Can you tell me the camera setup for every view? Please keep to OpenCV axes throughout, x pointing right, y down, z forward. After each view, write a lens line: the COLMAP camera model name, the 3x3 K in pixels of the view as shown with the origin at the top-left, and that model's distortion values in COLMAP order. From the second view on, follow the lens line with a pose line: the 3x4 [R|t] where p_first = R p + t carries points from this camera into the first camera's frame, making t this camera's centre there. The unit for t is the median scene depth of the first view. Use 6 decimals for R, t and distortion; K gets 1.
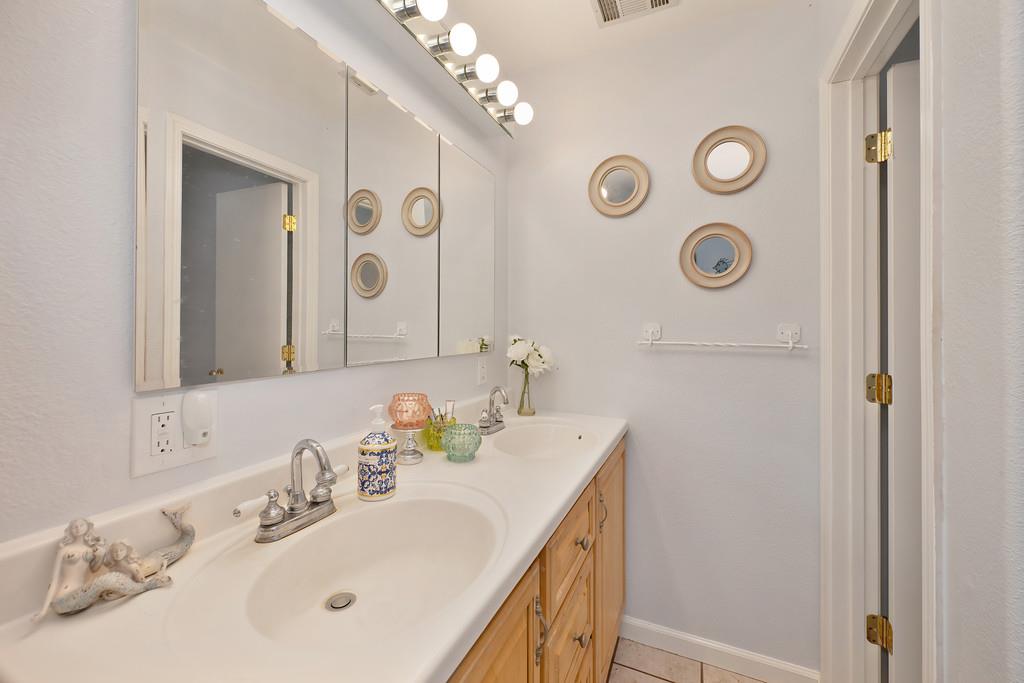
lens RADIAL K [[402.4, 0, 513.3], [0, 402.4, 321.0], [0, 0, 1]] dist [0.001589, -0.001069]
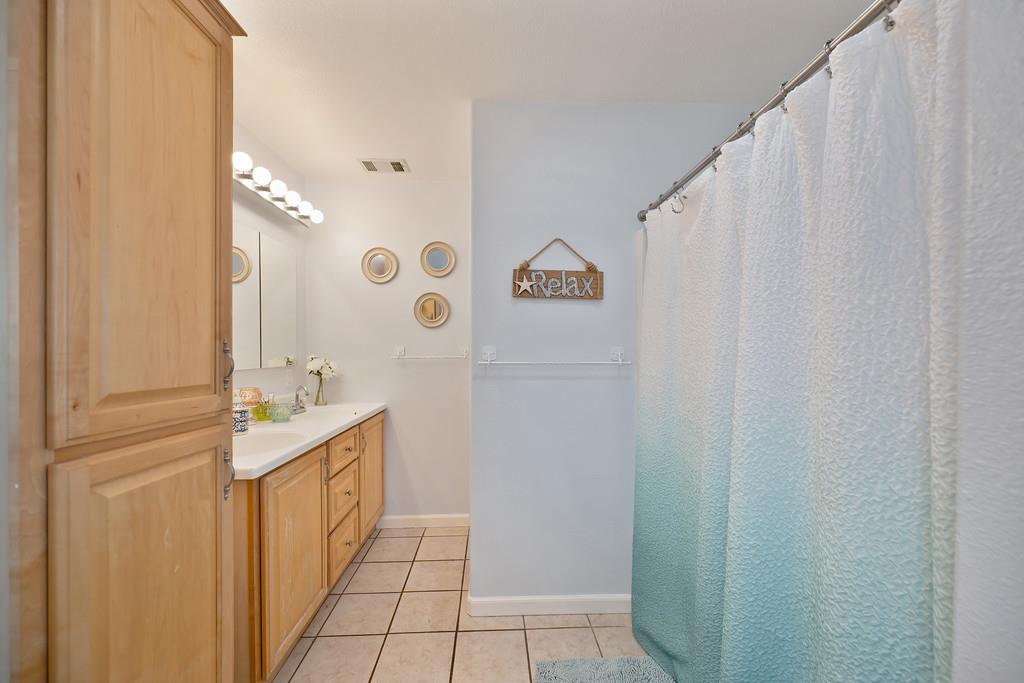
lens RADIAL K [[402.4, 0, 510.2], [0, 402.4, 351.4], [0, 0, 1]] dist [0.001589, -0.001069]
pose [[0.892413, -0.012612, 0.451042, -0.016453], [0.002512, 0.999733, 0.022984, -0.012778], [-0.451212, -0.019378, 0.892207, -0.822551]]
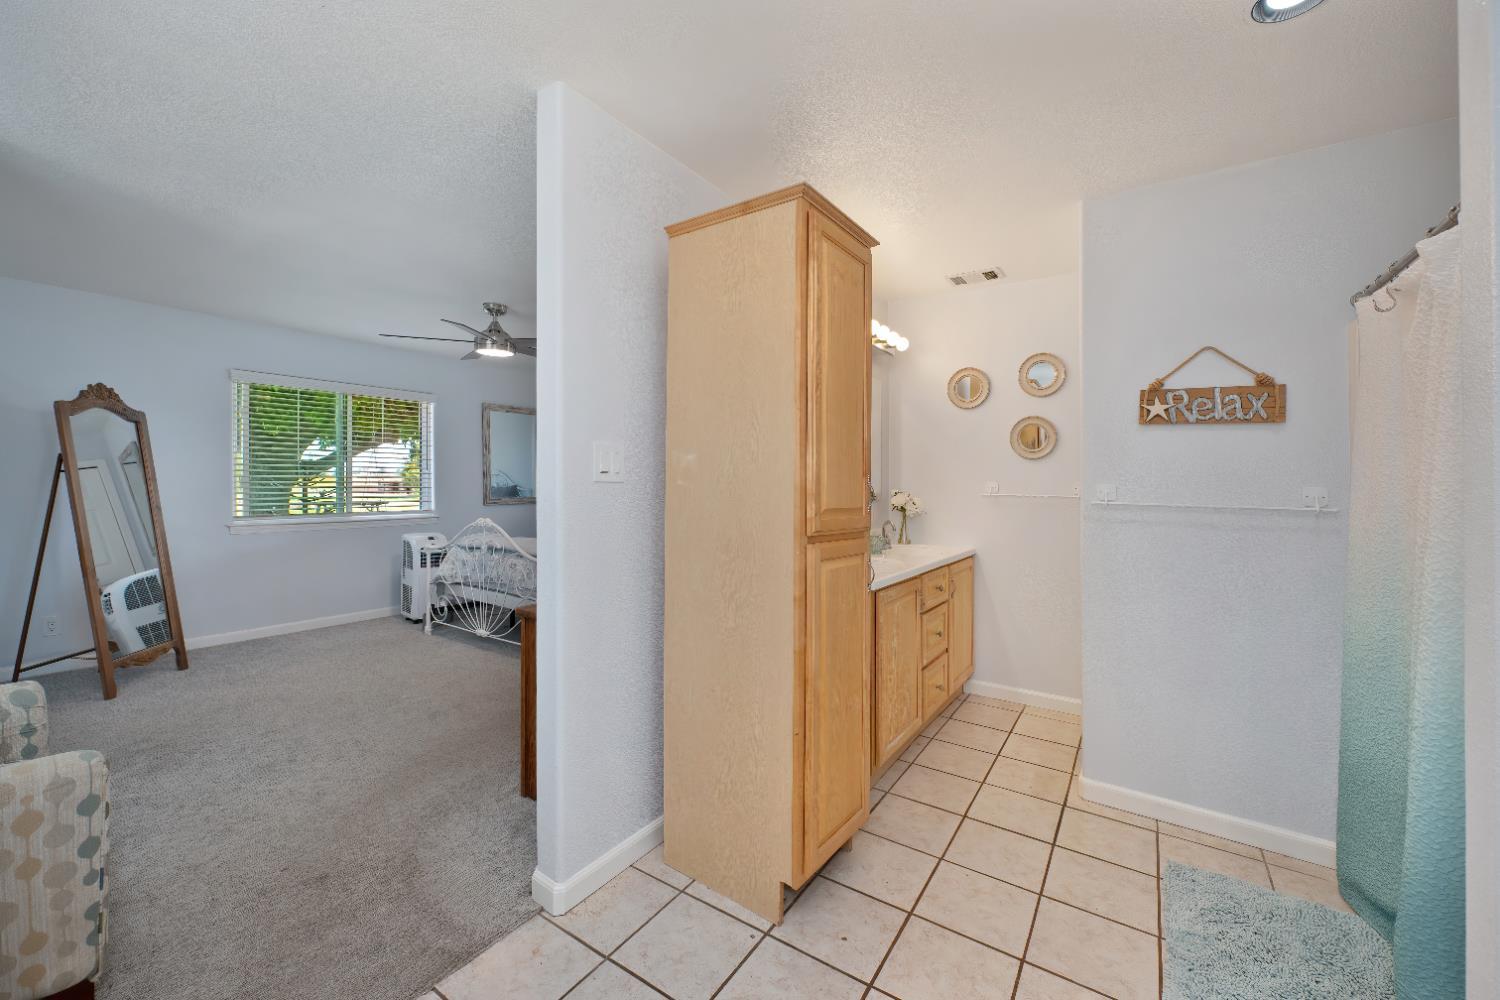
lens RADIAL K [[589.5, 0, 757.8], [0, 589.5, 456.4], [0, 0, 1]] dist [0.001589, -0.001069]
pose [[0.986933, 0.000330, -0.161131, -0.166258], [-0.005000, 0.999579, -0.028579, -0.022194], [0.161054, 0.029011, 0.986519, -1.359569]]
